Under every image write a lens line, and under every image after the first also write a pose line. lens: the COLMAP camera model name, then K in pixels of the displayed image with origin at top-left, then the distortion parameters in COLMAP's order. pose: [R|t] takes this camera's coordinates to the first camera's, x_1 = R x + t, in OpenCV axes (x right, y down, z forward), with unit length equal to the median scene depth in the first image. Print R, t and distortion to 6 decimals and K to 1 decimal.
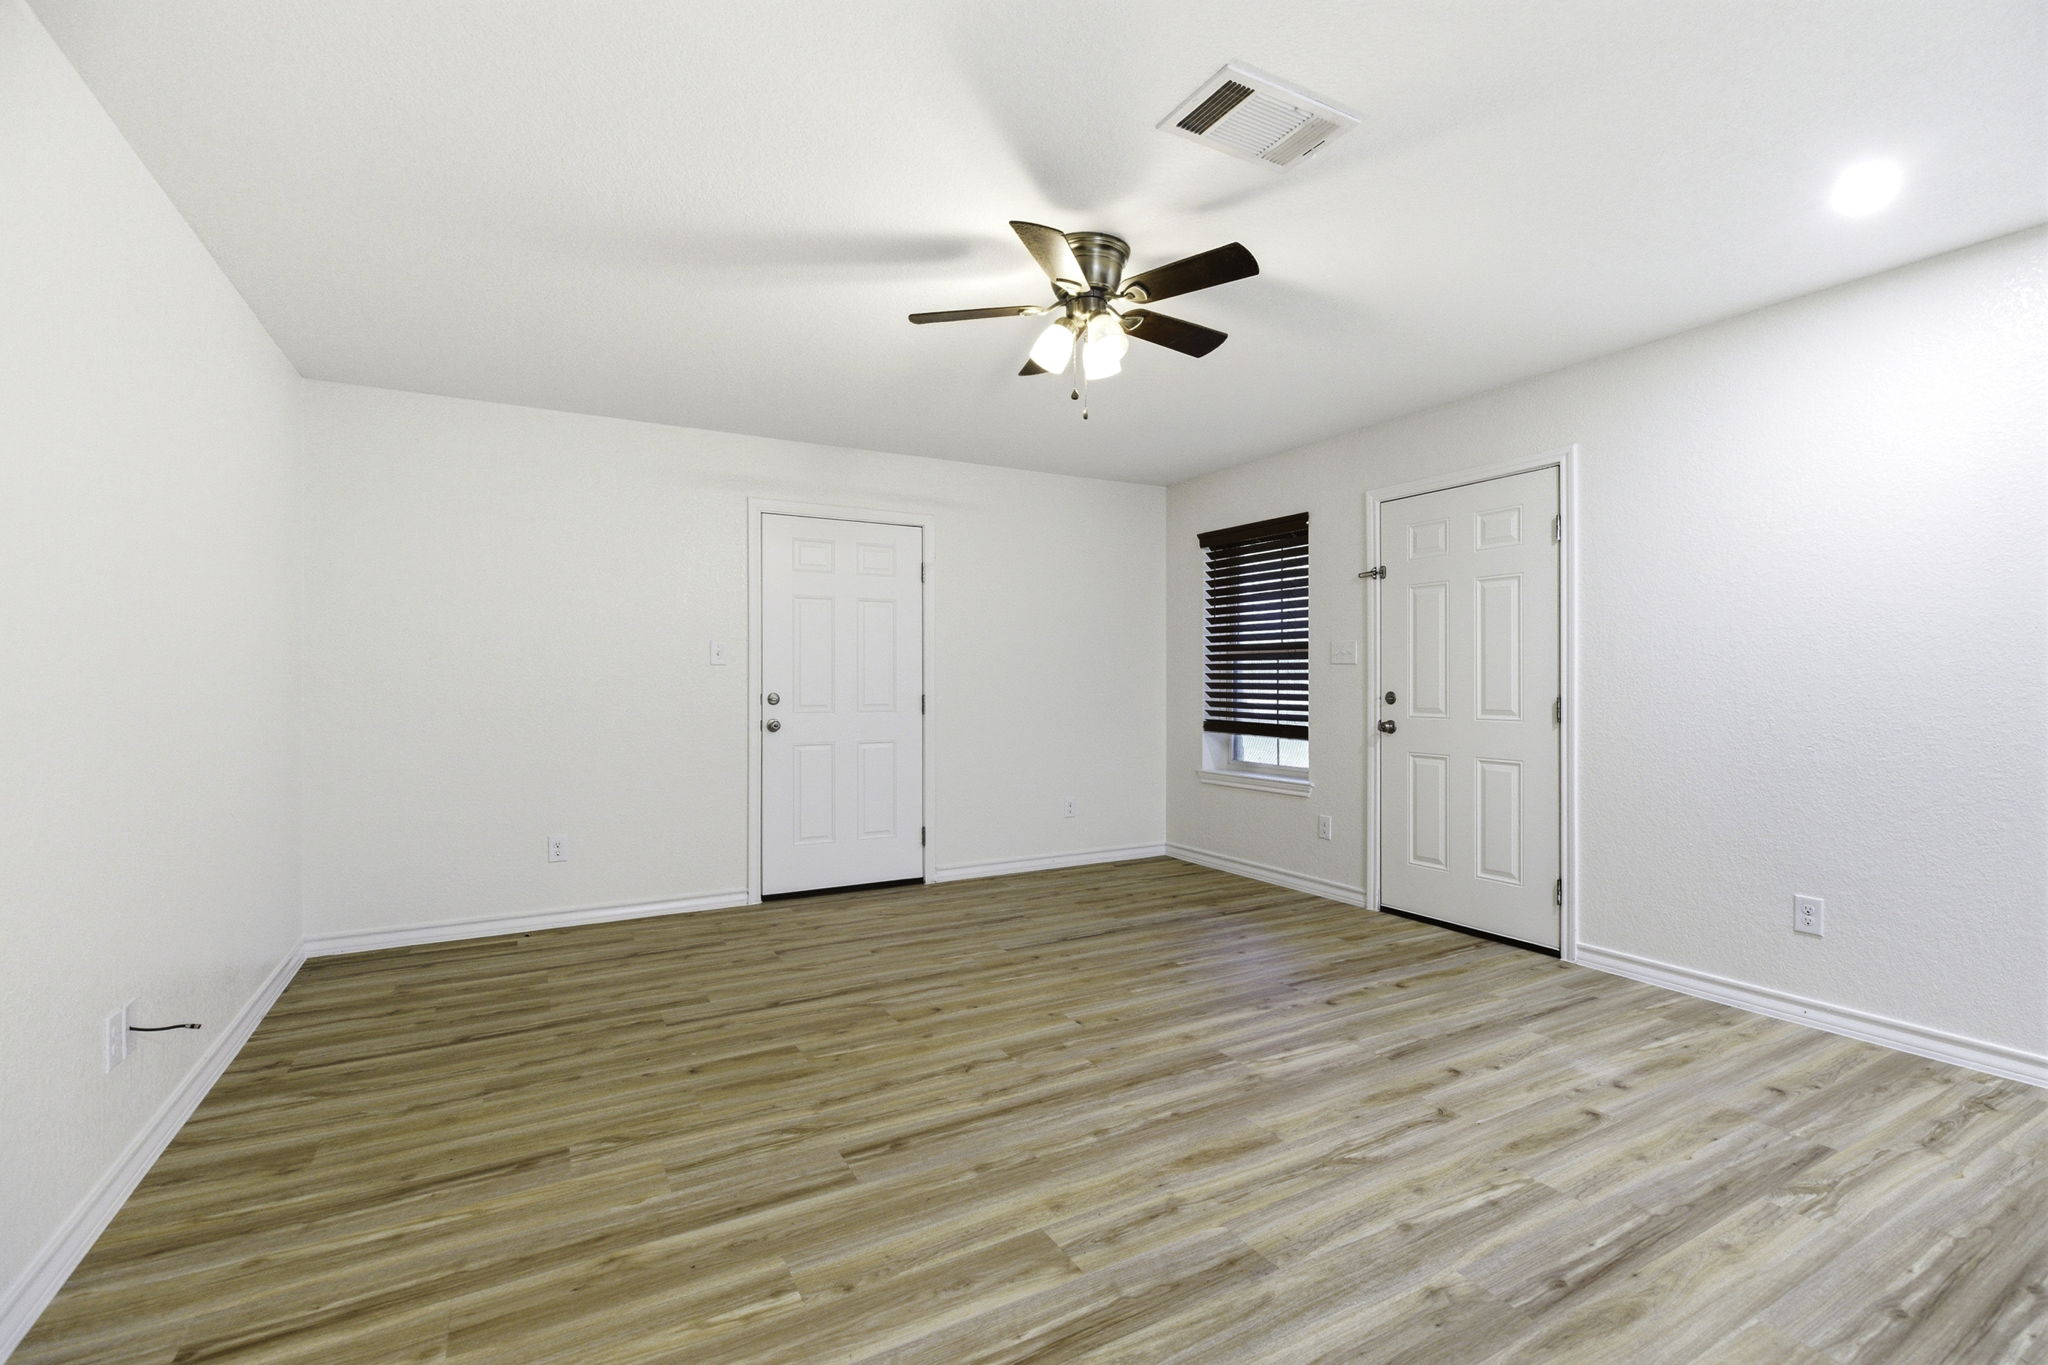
lens RADIAL K [[917.3, 0, 1024.0], [0, 917.3, 682.5], [0, 0, 1]] dist [-0.002102, -0.000258]
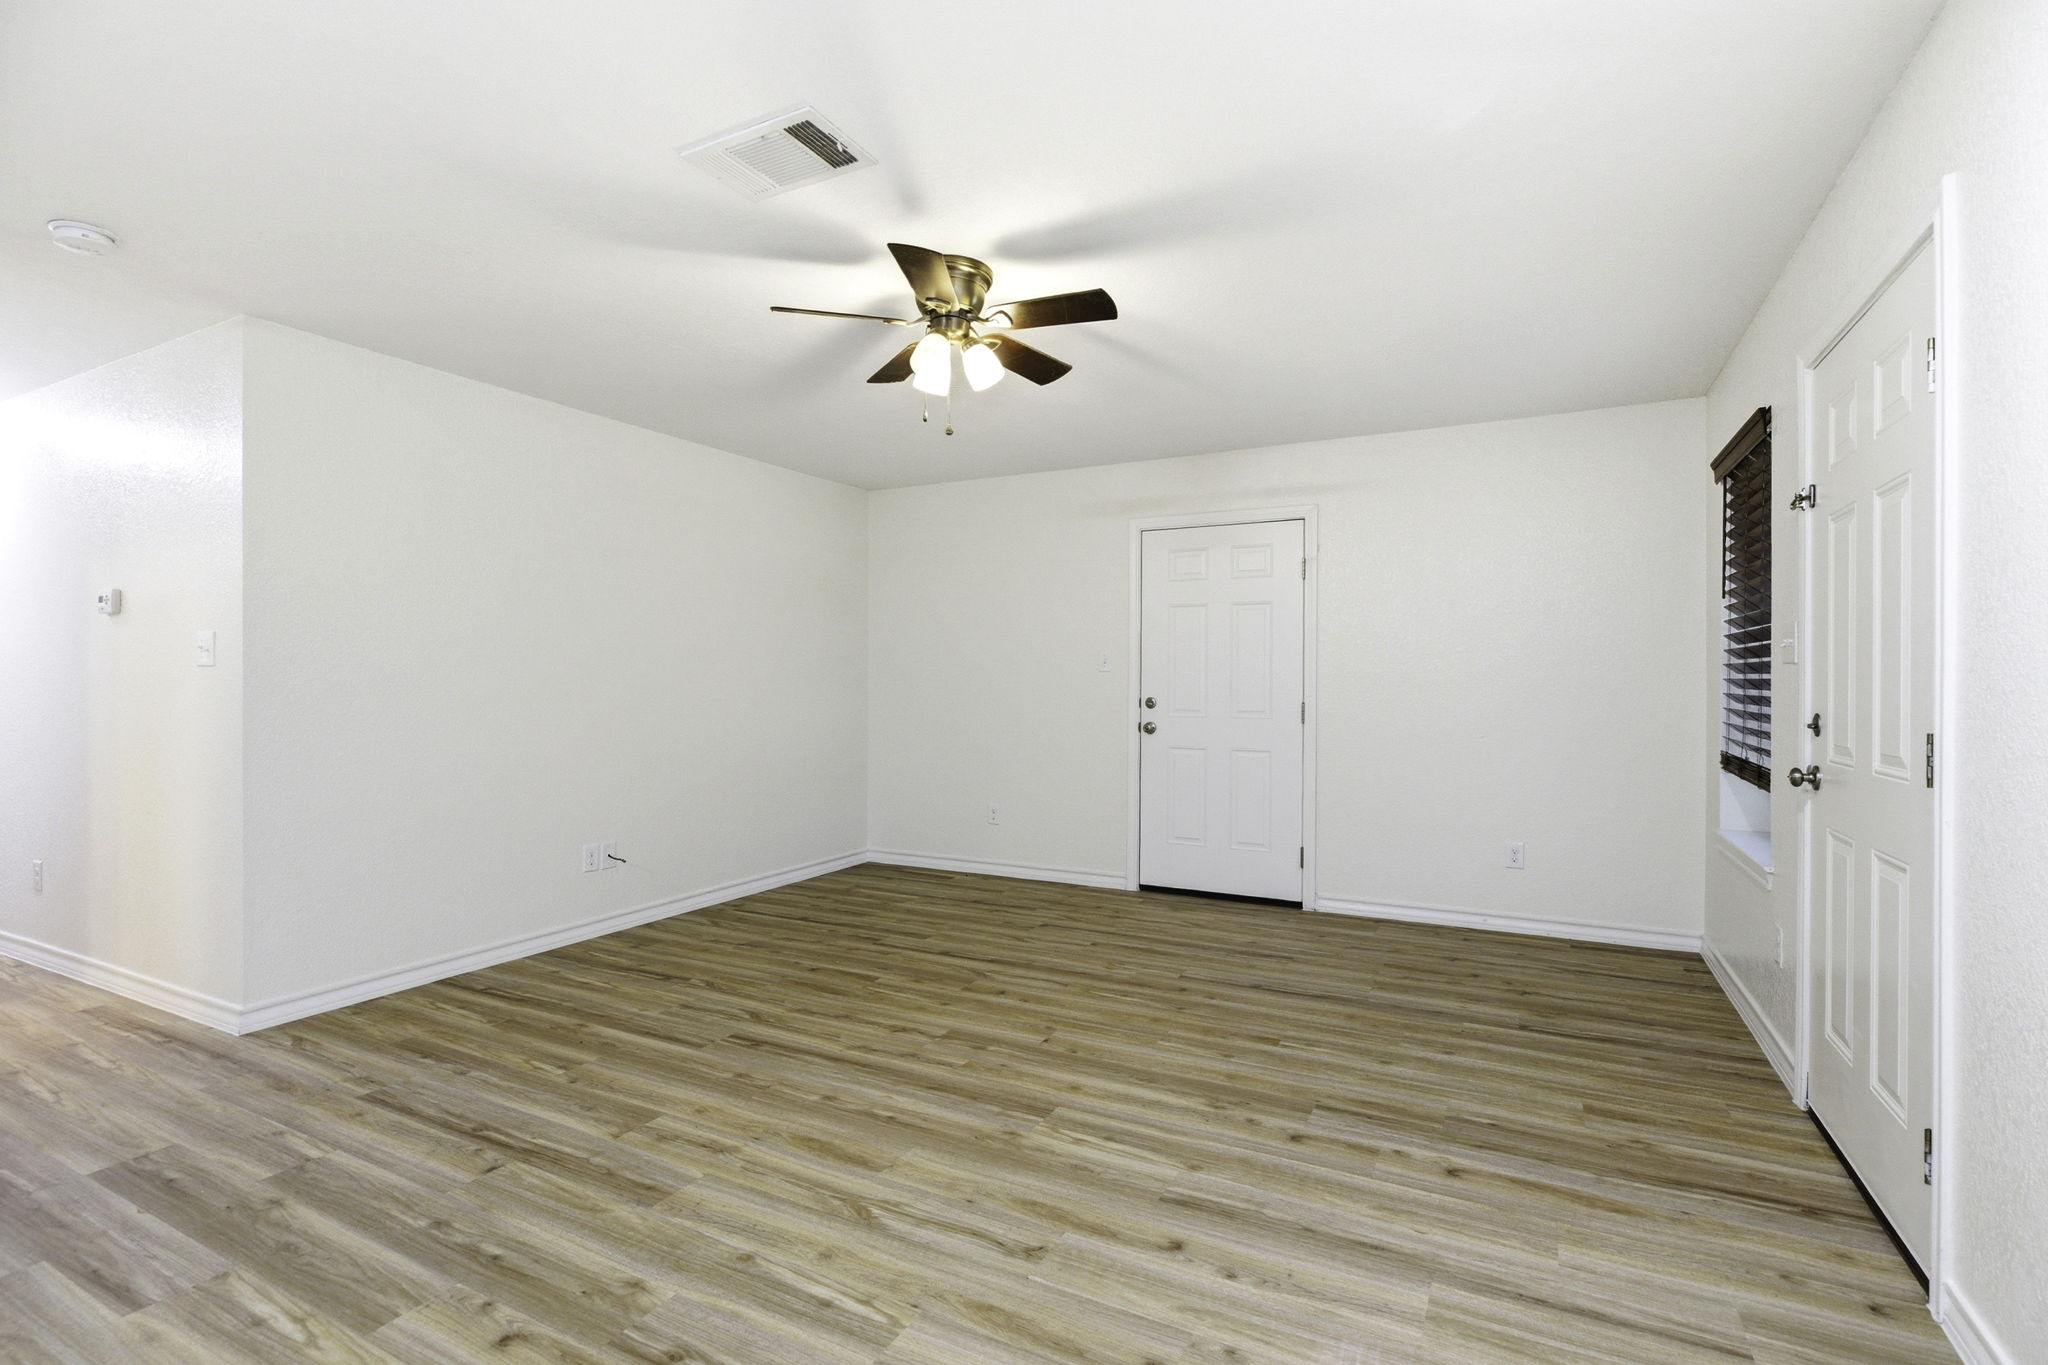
lens RADIAL K [[940.9, 0, 1042.0], [0, 940.9, 681.0], [0, 0, 1]] dist [-0.003452, -0.000283]
pose [[0.550466, 0.002154, -0.834855, 0.923355], [-0.006077, 0.999981, -0.001427, -0.008373], [0.834836, 0.005859, 0.550468, 0.465833]]
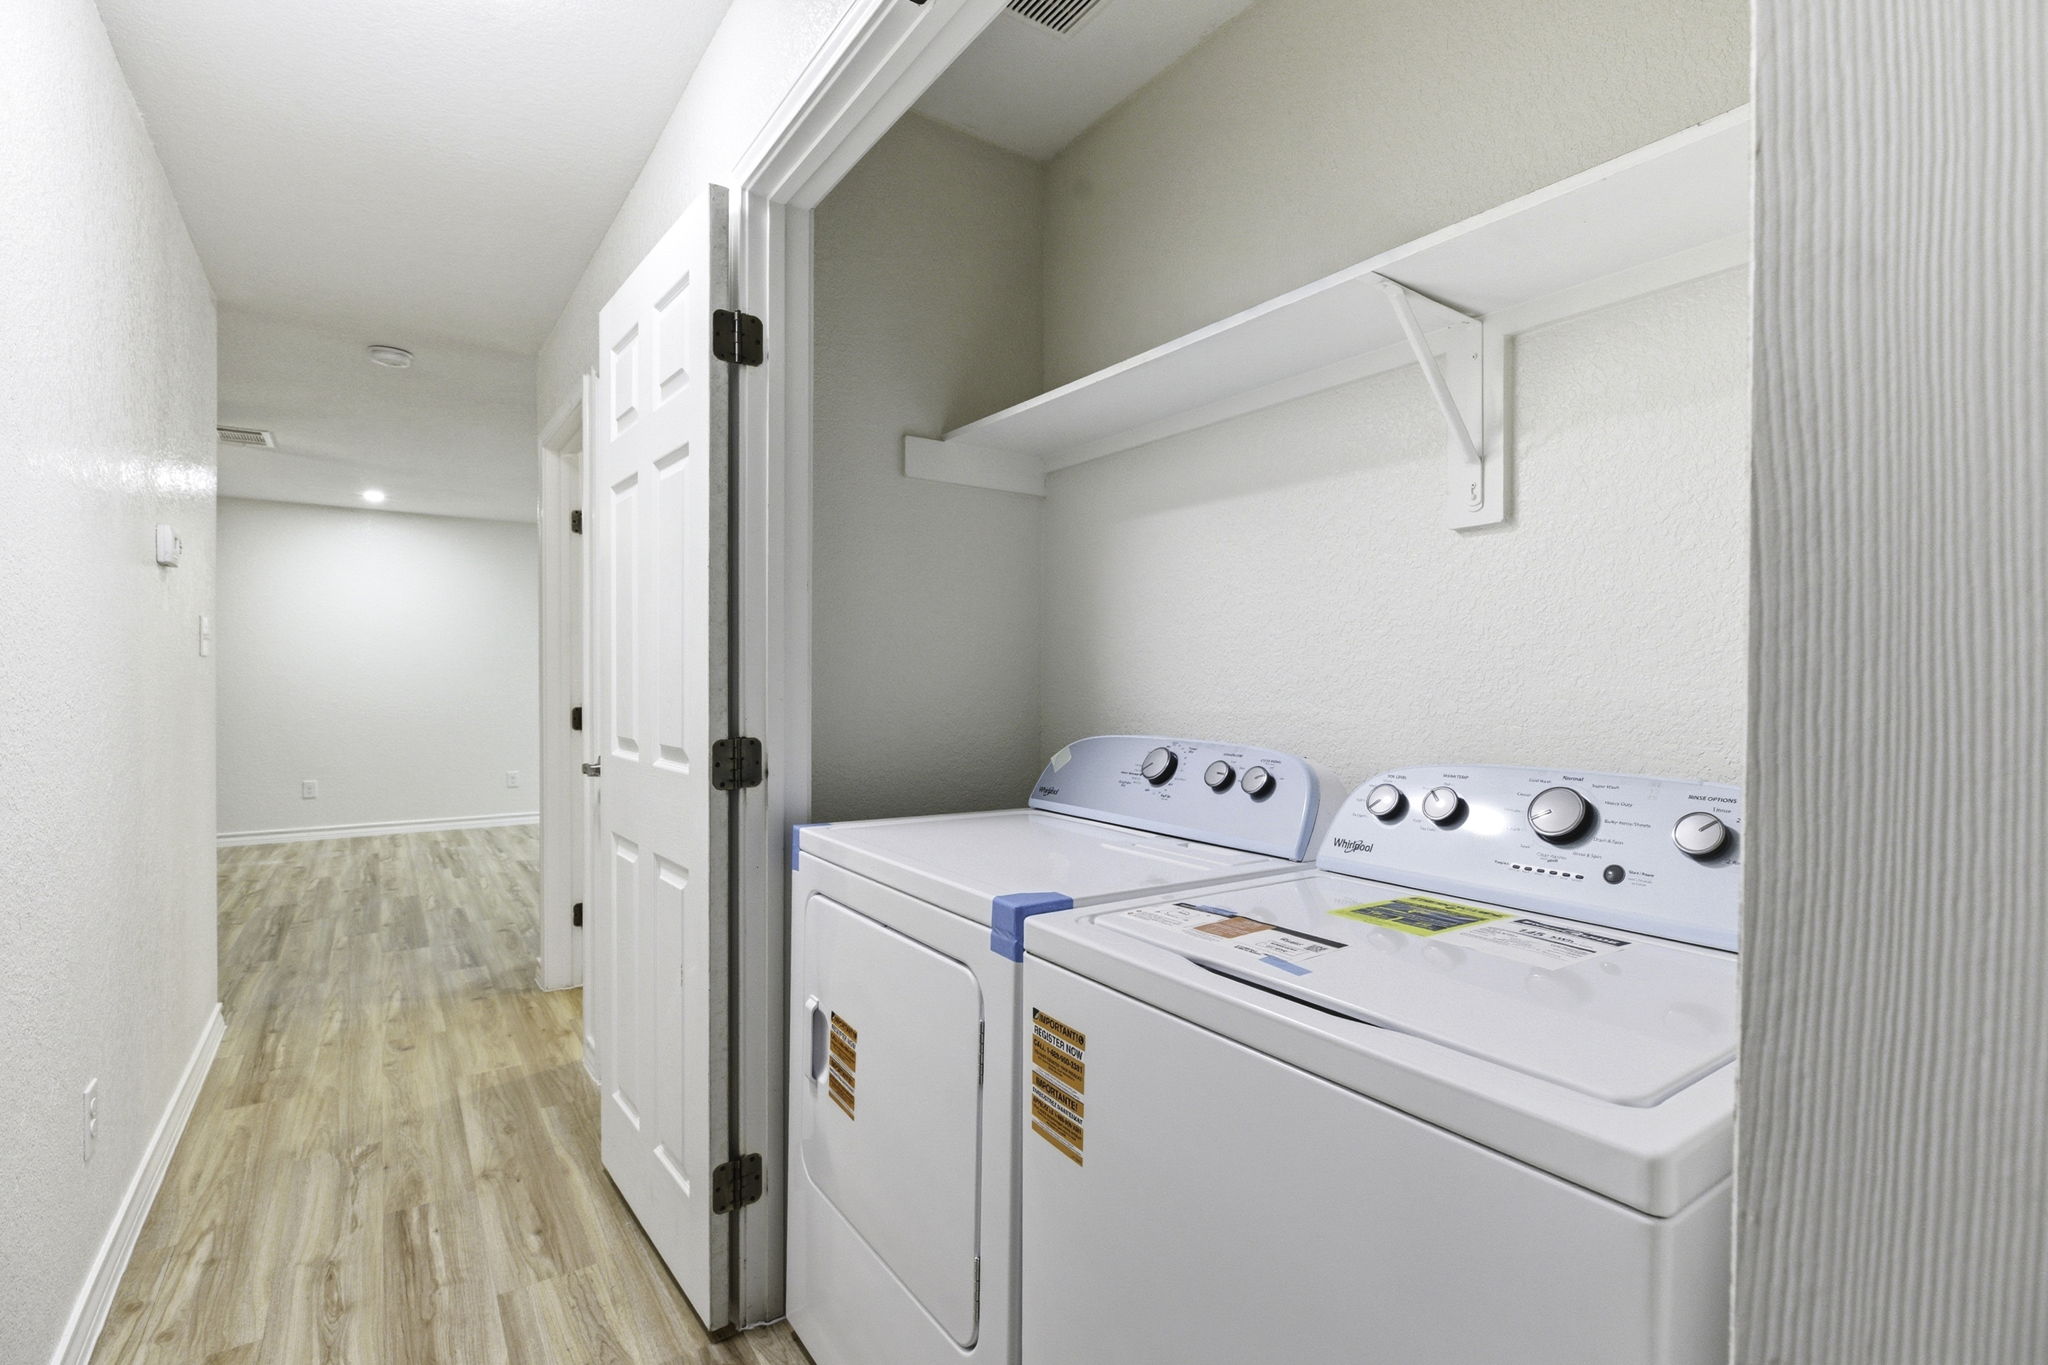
lens RADIAL K [[931.1, 0, 1031.9], [0, 931.1, 683.6], [0, 0, 1]] dist [-0.002096, -0.000142]
pose [[-0.104089, 0.001446, 0.994567, -1.610169], [0.002510, 0.999996, -0.001191, 0.008391], [-0.994565, 0.002373, -0.104092, -0.512028]]
